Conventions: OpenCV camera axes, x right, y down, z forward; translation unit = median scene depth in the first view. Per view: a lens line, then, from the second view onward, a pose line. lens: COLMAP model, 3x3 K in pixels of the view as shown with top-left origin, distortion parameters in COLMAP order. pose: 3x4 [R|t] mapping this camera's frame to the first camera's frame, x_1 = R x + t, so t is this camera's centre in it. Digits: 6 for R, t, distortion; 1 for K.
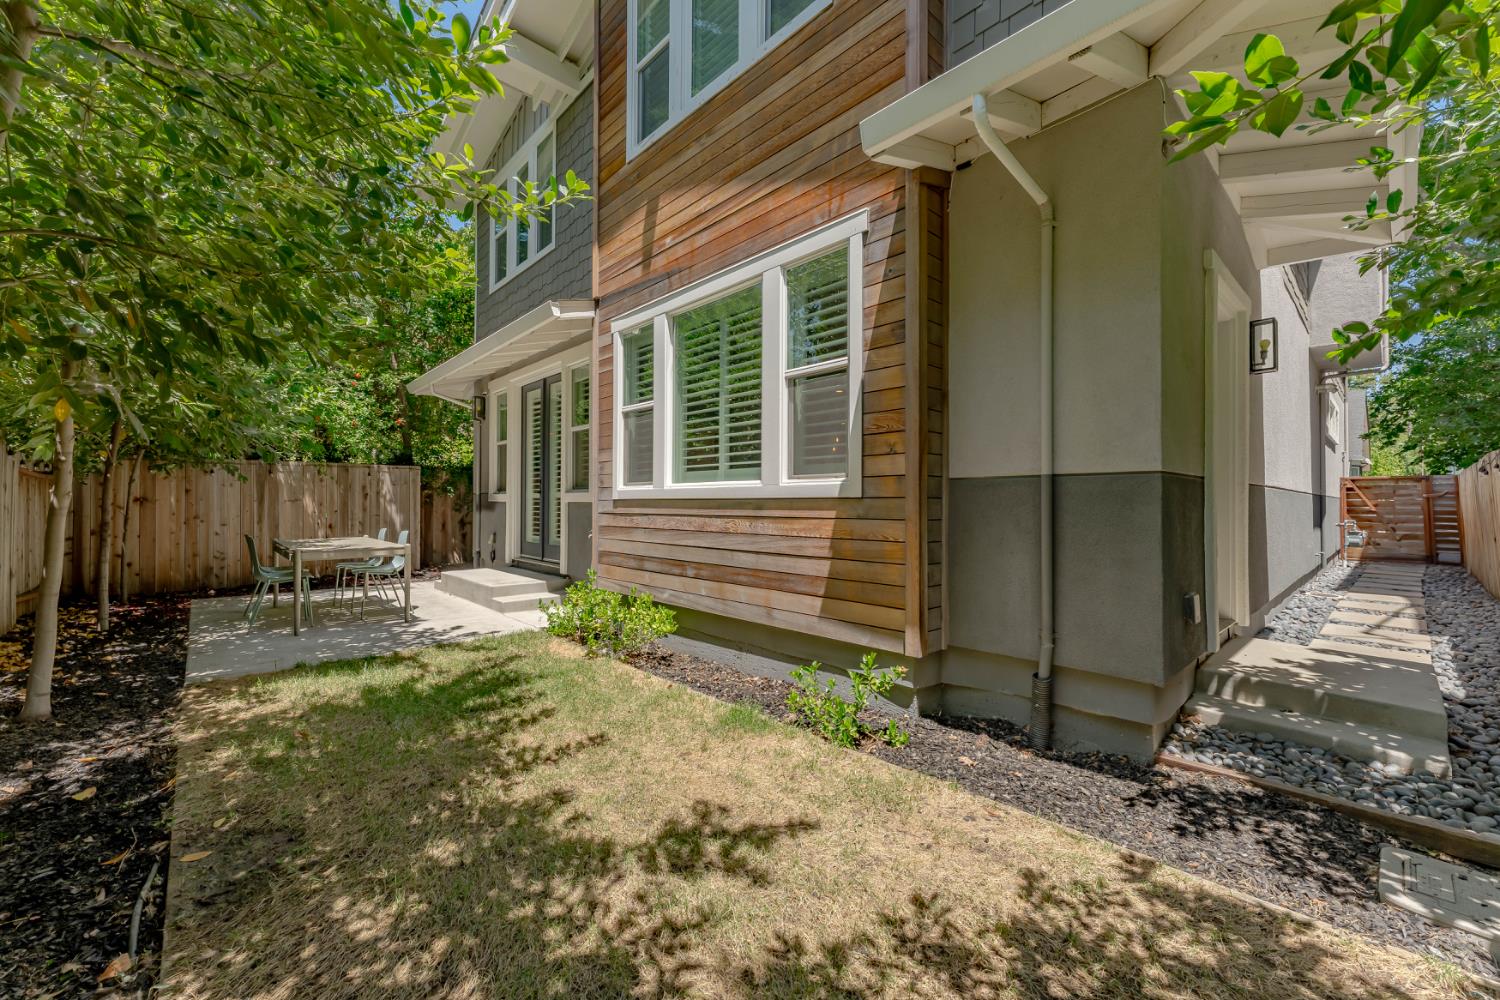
lens RADIAL K [[591.2, 0, 750.0], [0, 591.2, 500.0], [0, 0, 1]] dist [0.000137, 0.000320]
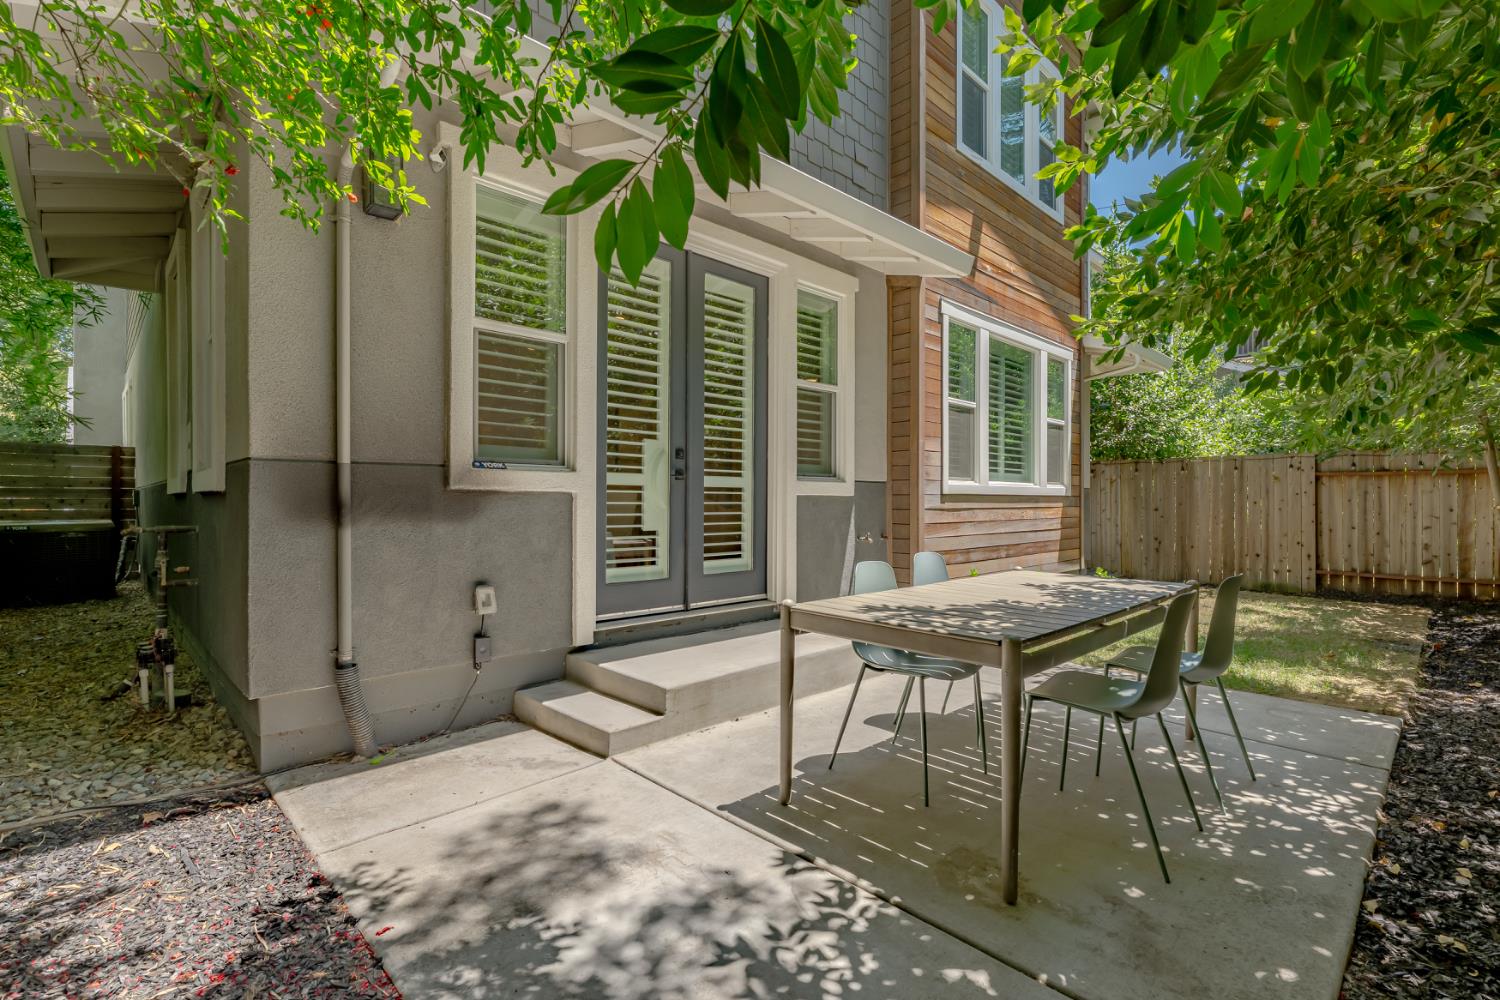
lens RADIAL K [[689.0, 0, 750.0], [0, 689.0, 500.0], [0, 0, 1]] dist [-0.001640, 0.000634]
pose [[-0.022283, -0.002207, 0.999749, -1.383061], [-0.009858, 0.999949, 0.001987, 0.009924], [-0.999703, -0.009811, -0.022303, 1.406817]]
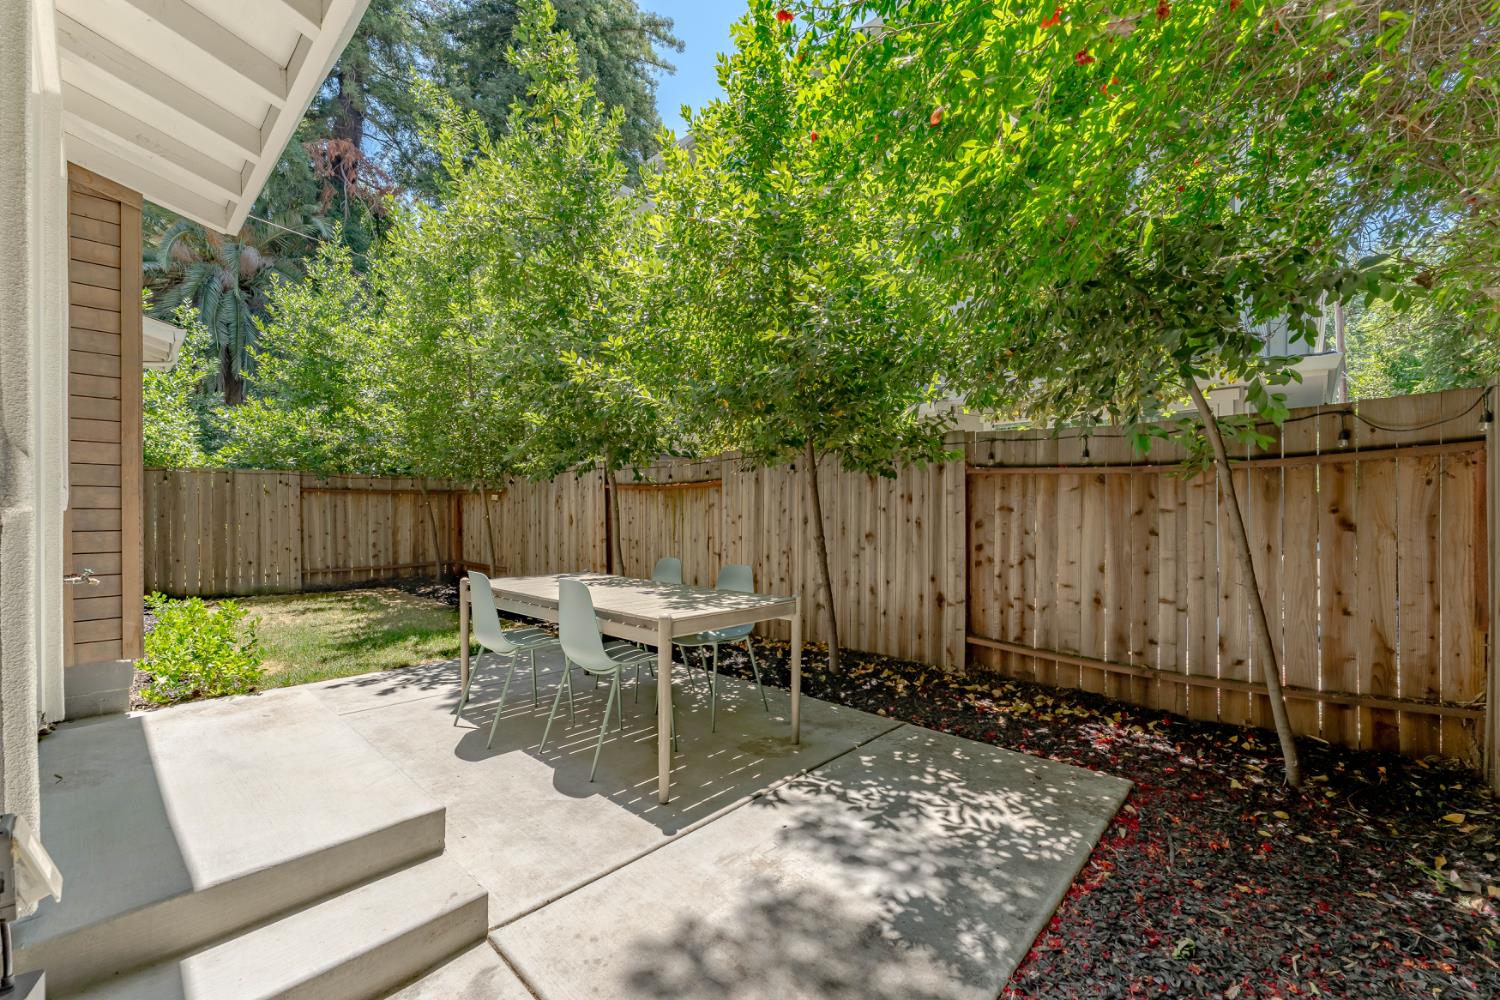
lens RADIAL K [[605.5, 0, 753.4], [0, 605.5, 515.4], [0, 0, 1]] dist [0.012718, 0.000013]
pose [[-0.997022, -0.003739, -0.077033, -0.918576], [-0.003745, 0.999993, -0.000076, 0.006090], [0.077033, 0.000213, -0.997029, 1.844374]]
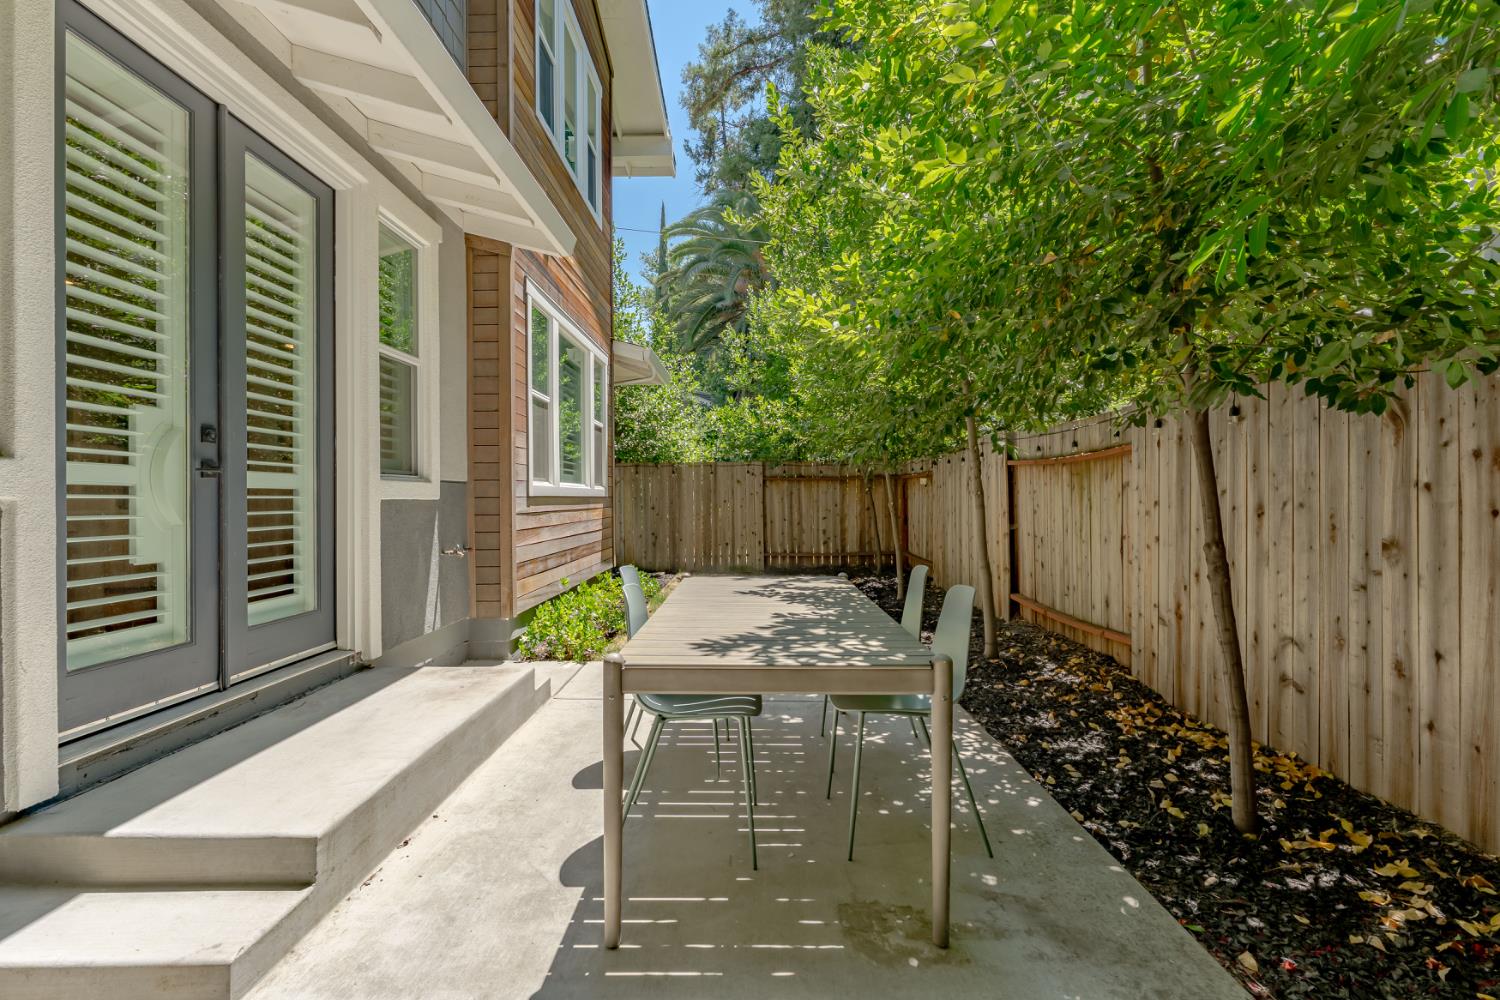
lens RADIAL K [[681.0, 0, 750.0], [0, 681.0, 500.0], [0, 0, 1]] dist [-0.000270, 0.000883]
pose [[-0.728205, 0.000425, 0.685360, -1.173411], [-0.000106, 1.000000, -0.000733, 0.005186], [-0.685360, -0.000607, -0.728204, 1.570715]]
